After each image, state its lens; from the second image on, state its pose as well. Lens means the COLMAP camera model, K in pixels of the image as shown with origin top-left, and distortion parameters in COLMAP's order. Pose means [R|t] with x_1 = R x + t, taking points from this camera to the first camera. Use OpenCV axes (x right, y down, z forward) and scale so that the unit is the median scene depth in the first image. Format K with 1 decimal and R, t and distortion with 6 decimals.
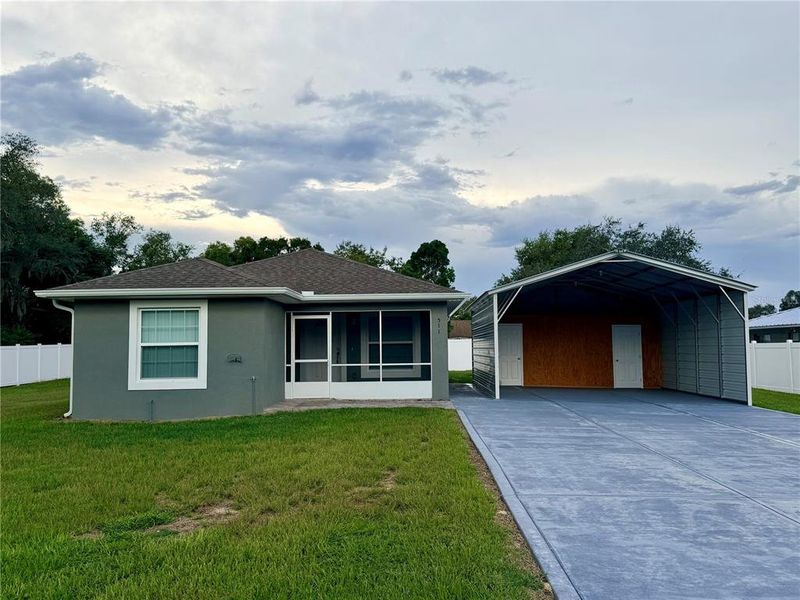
lens RADIAL K [[483.8, 0, 400.0], [0, 483.8, 300.0], [0, 0, 1]] dist [-0.000715, -0.000365]
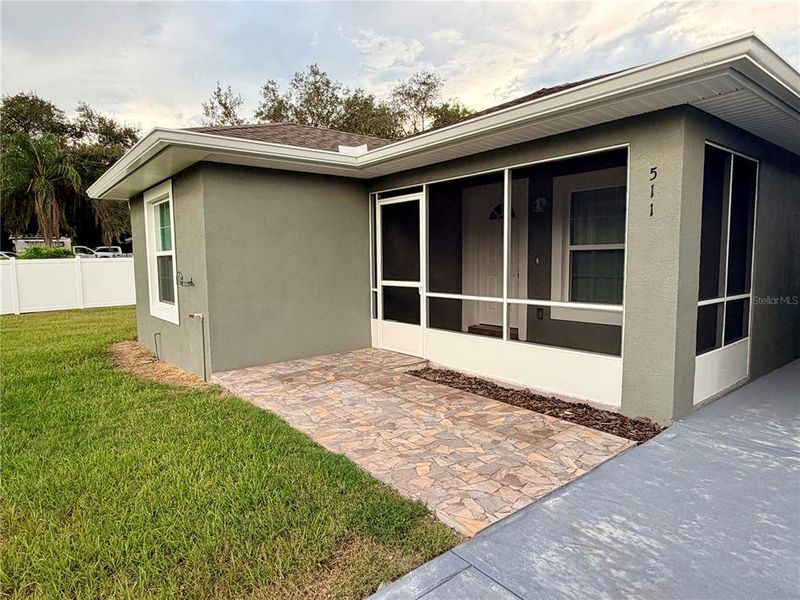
lens RADIAL K [[483.8, 0, 400.0], [0, 483.8, 300.0], [0, 0, 1]] dist [-0.000715, -0.000365]
pose [[0.664241, 0.070210, -0.744214, 0.208307], [0.077228, 0.983807, 0.161742, 0.057912], [0.743519, -0.164910, 0.648062, 0.654709]]
